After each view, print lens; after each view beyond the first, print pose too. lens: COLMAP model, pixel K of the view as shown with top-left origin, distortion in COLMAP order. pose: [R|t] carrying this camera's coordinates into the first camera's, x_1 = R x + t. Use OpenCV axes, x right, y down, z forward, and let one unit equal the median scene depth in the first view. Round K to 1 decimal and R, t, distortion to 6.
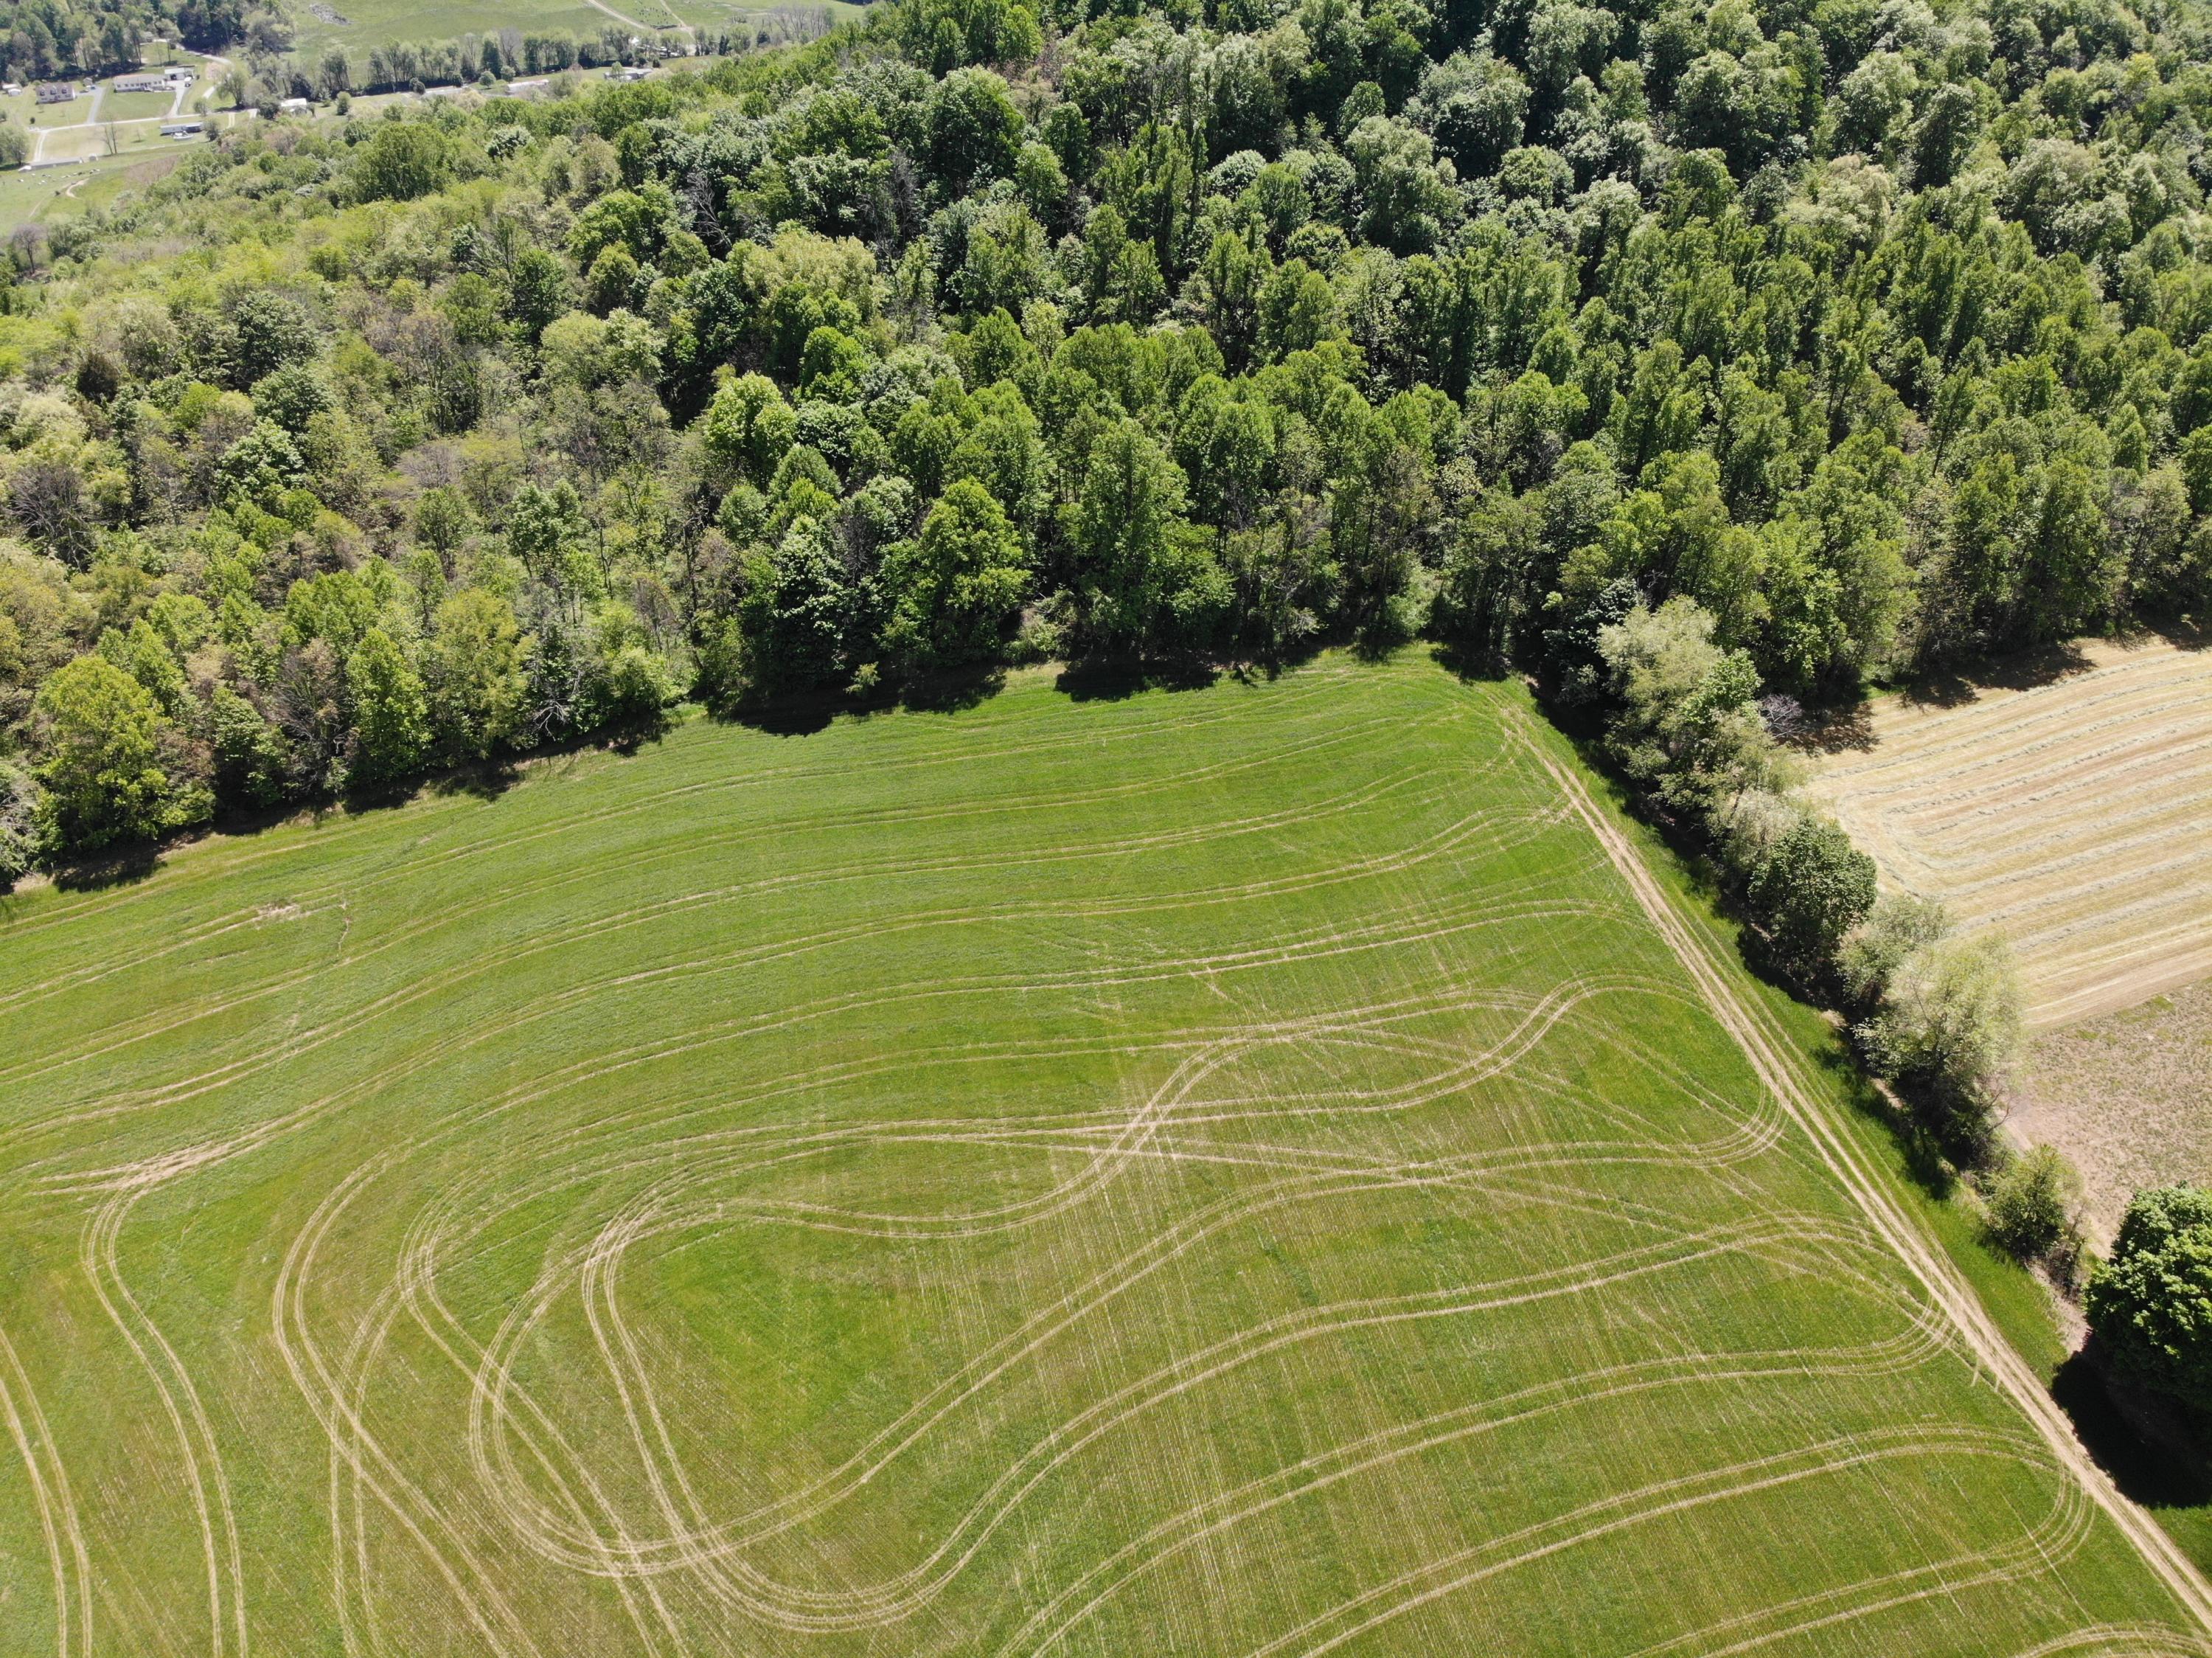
lens RADIAL K [[1619.4, 0, 1109.2], [0, 1619.4, 810.5], [0, 0, 1]] dist [0.060236, -0.172502]
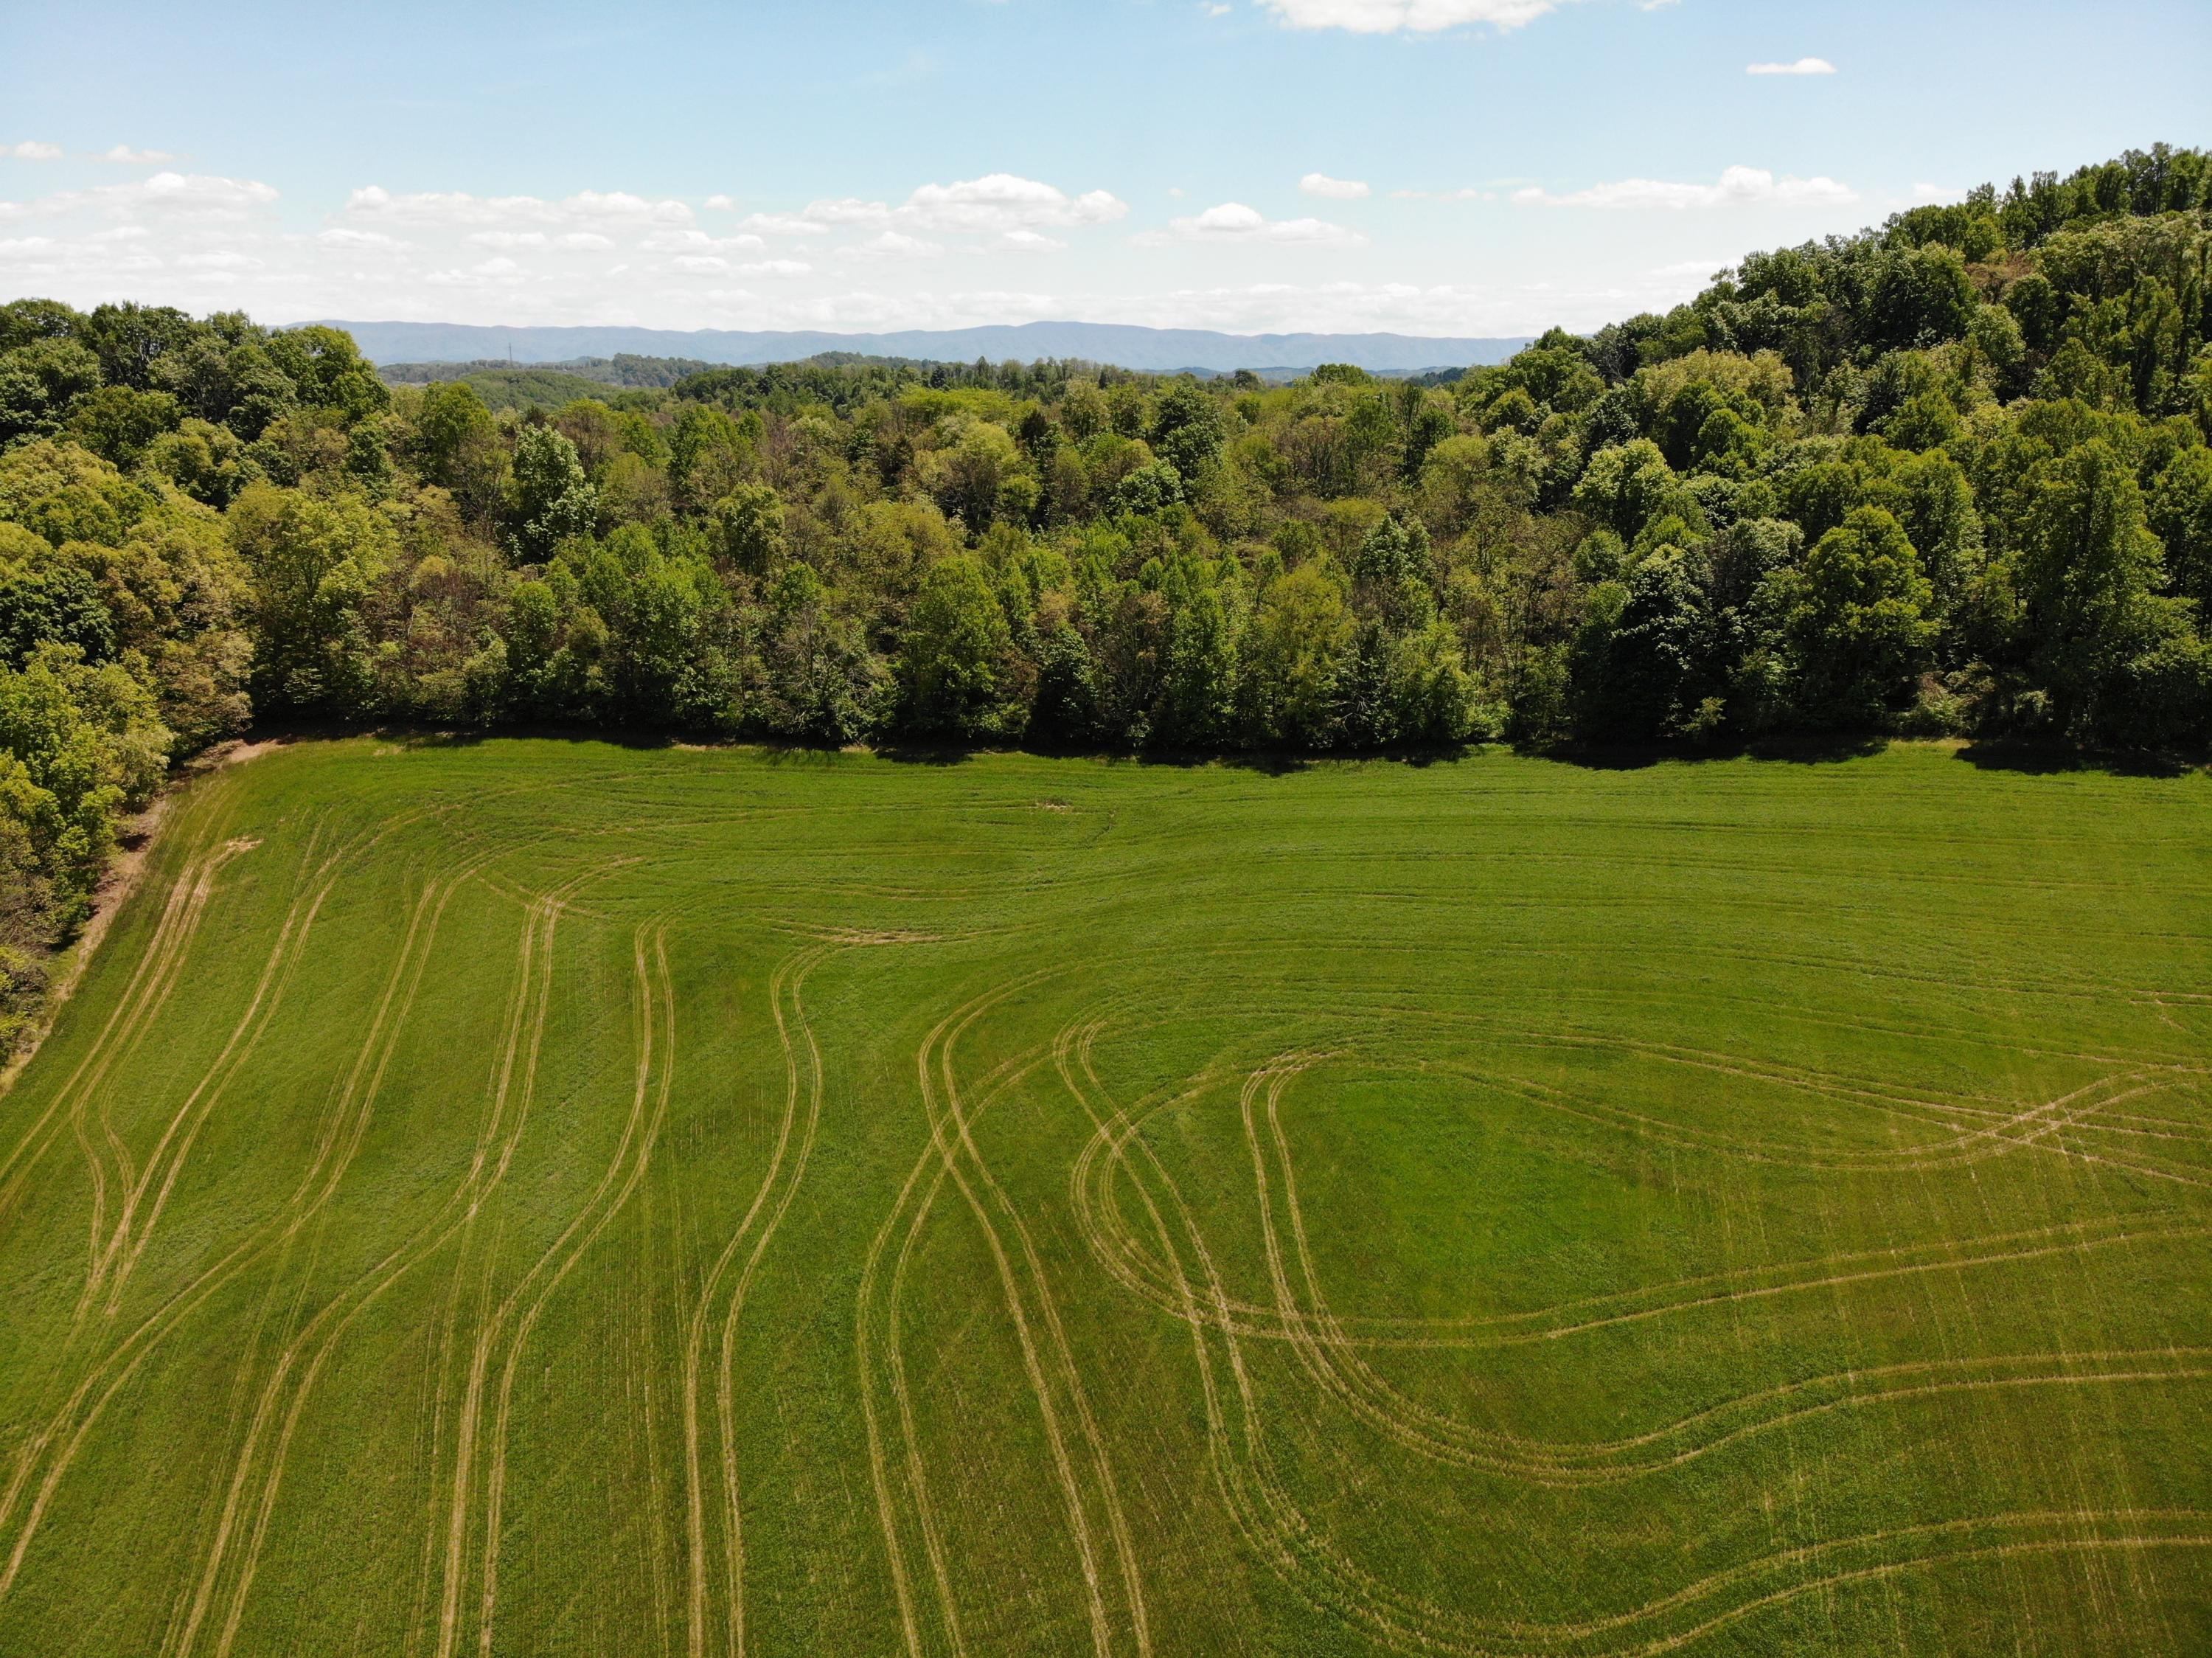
lens RADIAL K [[1619.4, 0, 1109.2], [0, 1619.4, 810.5], [0, 0, 1]] dist [0.060236, -0.172502]
pose [[0.866886, 0.122765, -0.483154, -0.008512], [-0.259388, 0.938747, -0.226874, 0.510921], [0.425707, 0.321998, 0.845630, 0.331377]]
